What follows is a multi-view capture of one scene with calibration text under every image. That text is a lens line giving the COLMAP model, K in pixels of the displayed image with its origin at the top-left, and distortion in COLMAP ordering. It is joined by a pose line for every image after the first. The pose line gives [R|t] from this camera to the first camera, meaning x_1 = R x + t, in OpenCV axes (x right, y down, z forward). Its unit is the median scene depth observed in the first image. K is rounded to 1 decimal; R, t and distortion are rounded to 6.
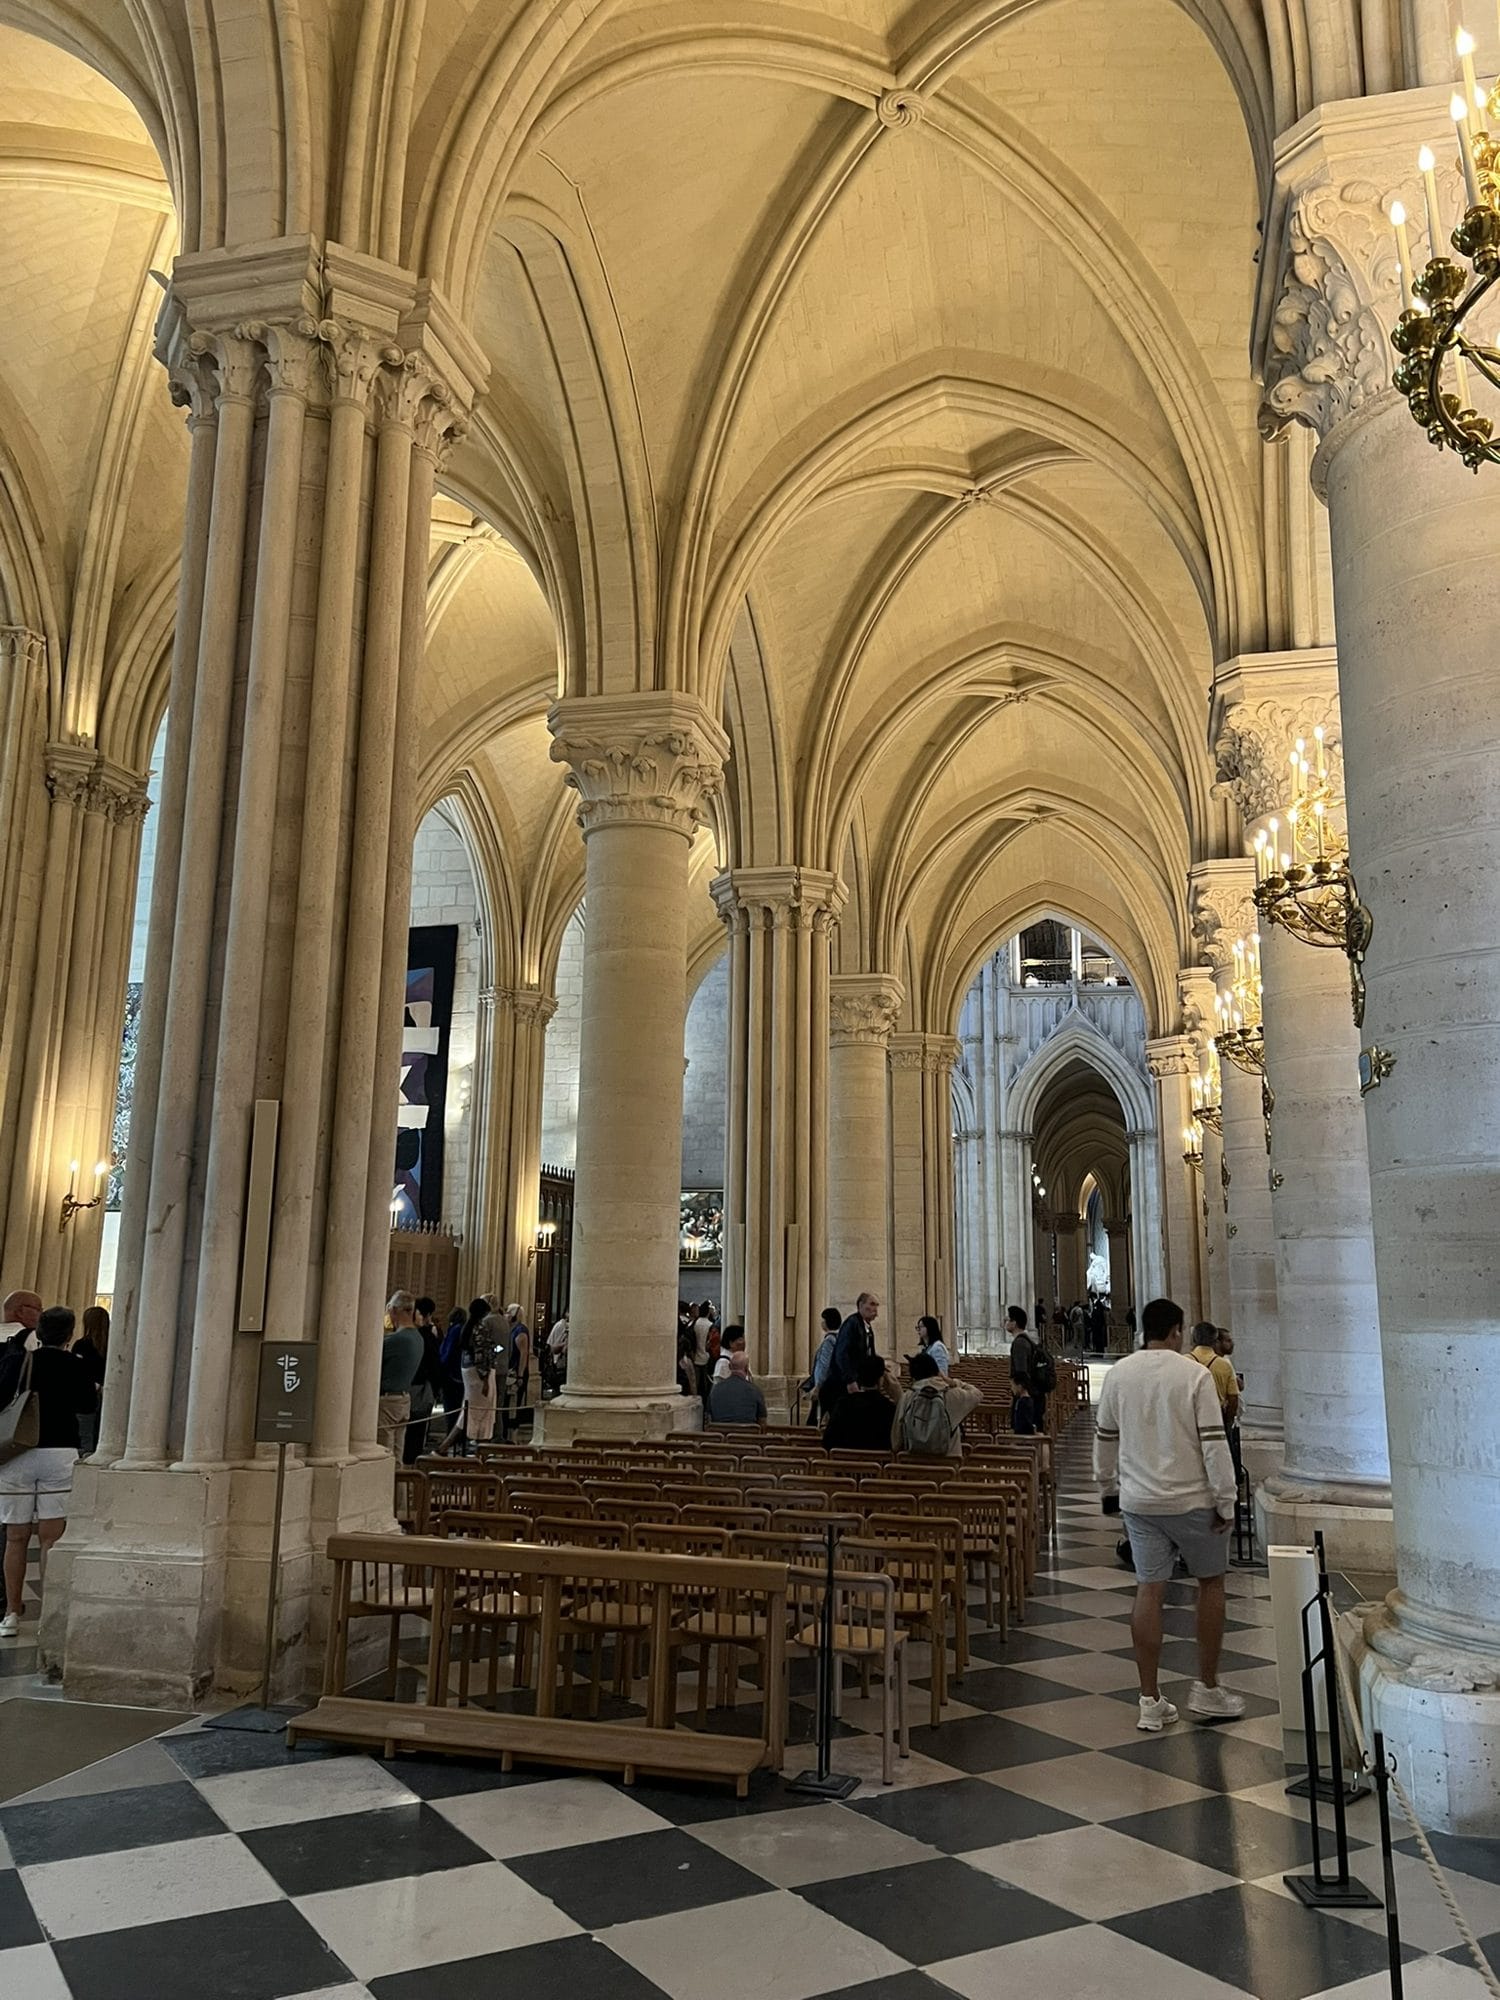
lens RADIAL K [[1513.6, 0, 756.7], [0, 1513.6, 1000.2], [0, 0, 1]] dist [0.062783, -0.061721]
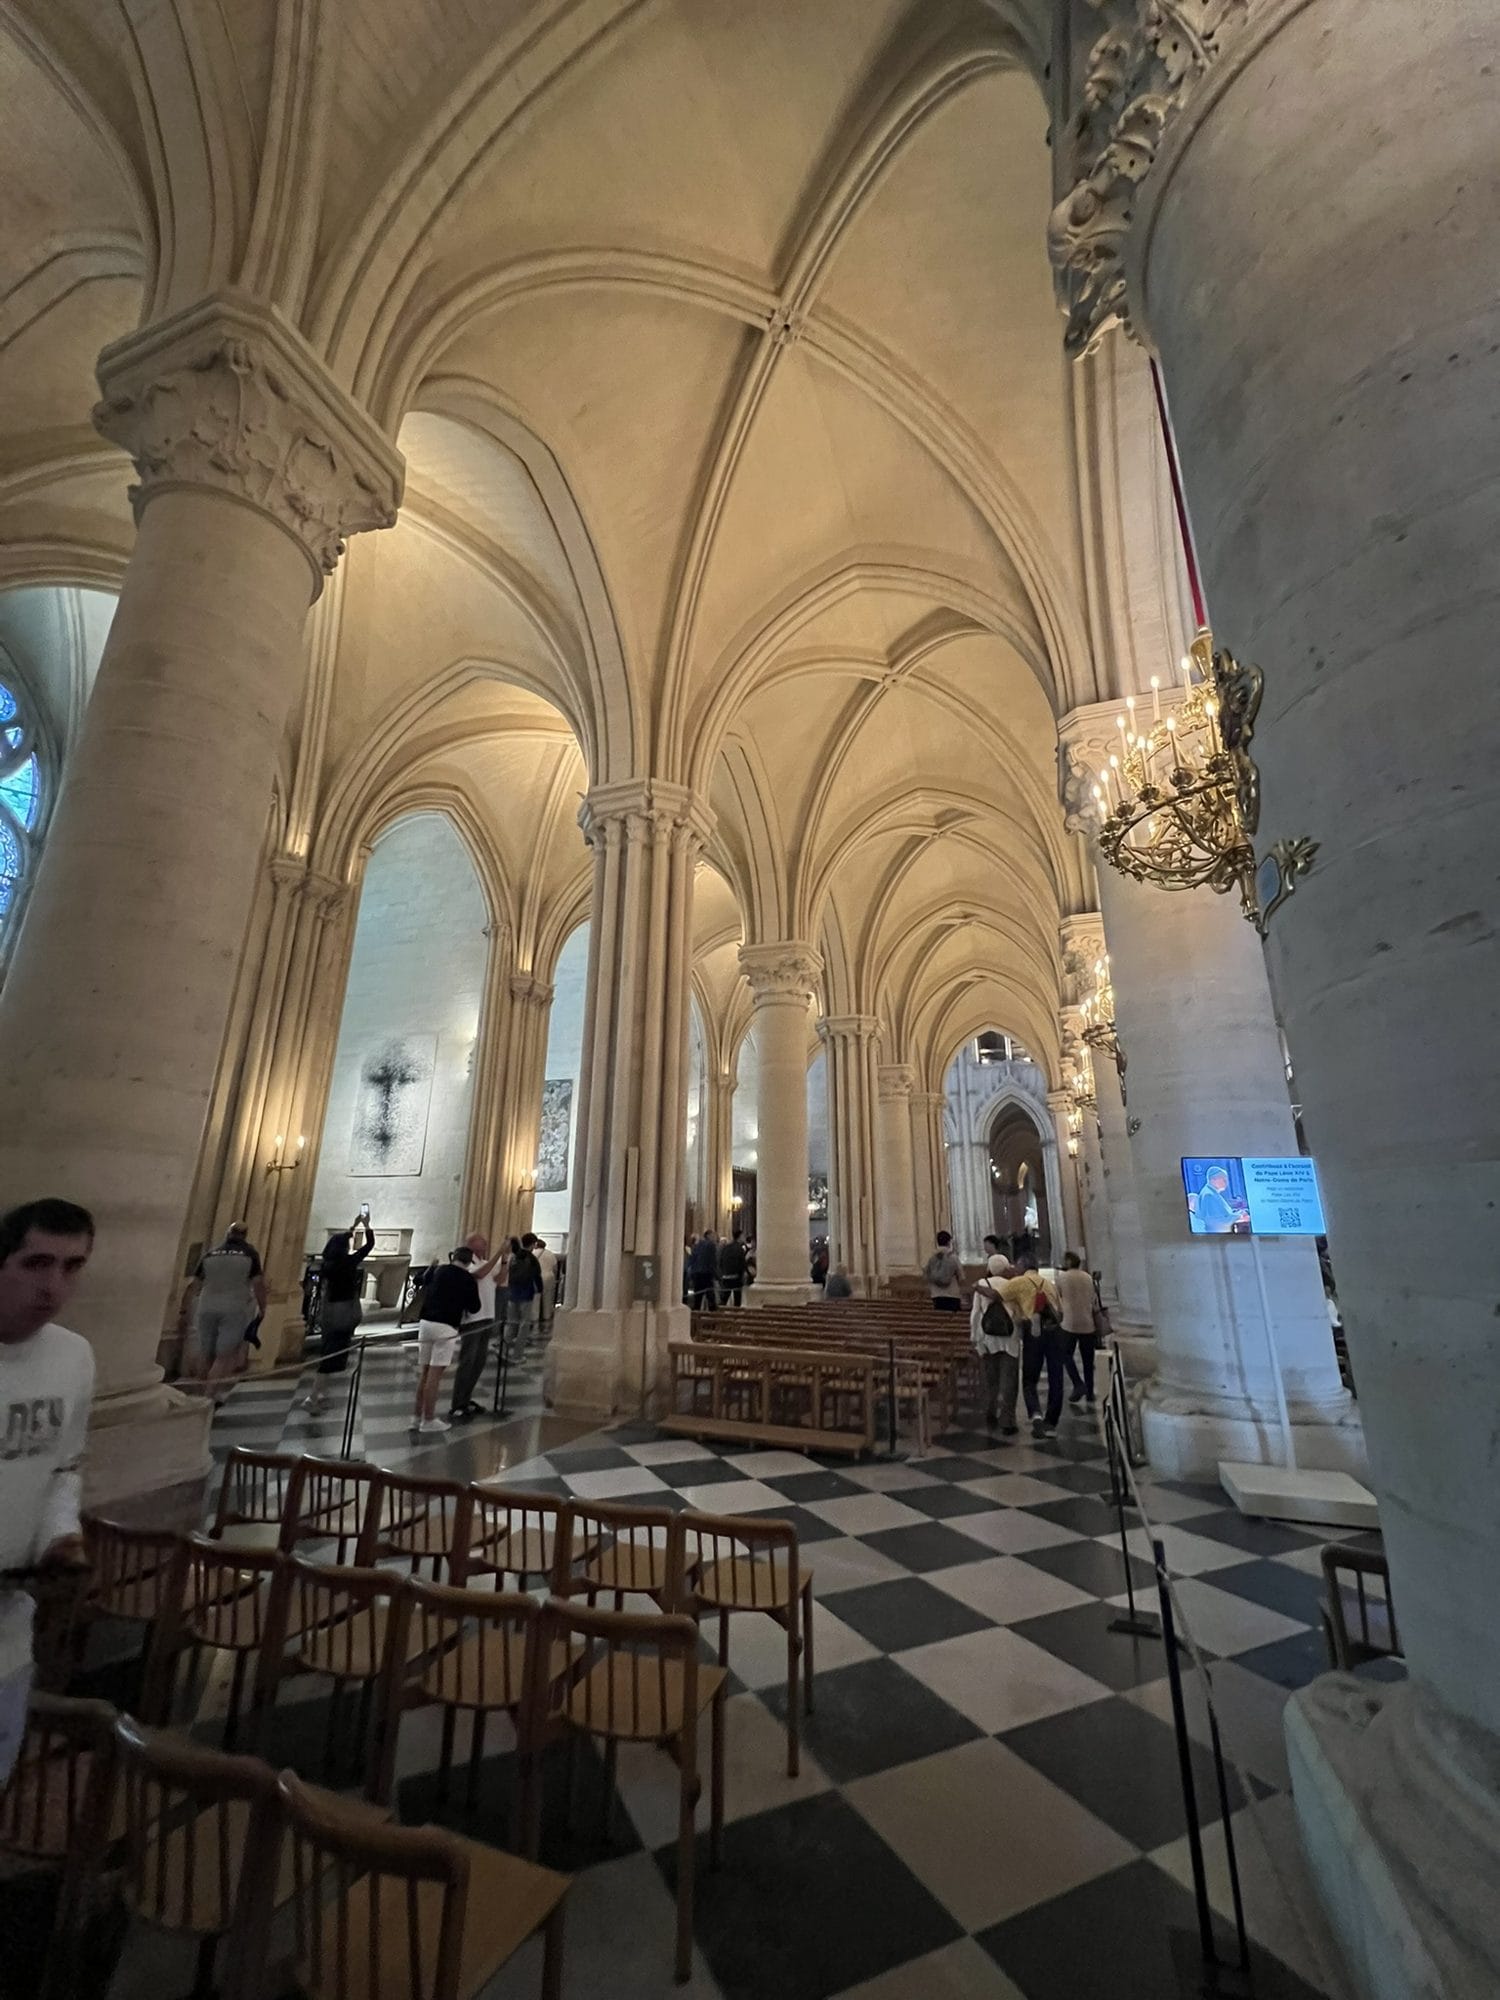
lens RADIAL K [[805.2, 0, 751.9], [0, 805.2, 994.8], [0, 0, 1]] dist [0.000282, -0.000076]
pose [[0.994190, -0.036958, -0.101093, -0.010038], [0.027209, 0.994994, -0.096162, -0.030579], [0.104141, 0.092852, 0.990219, -0.146406]]
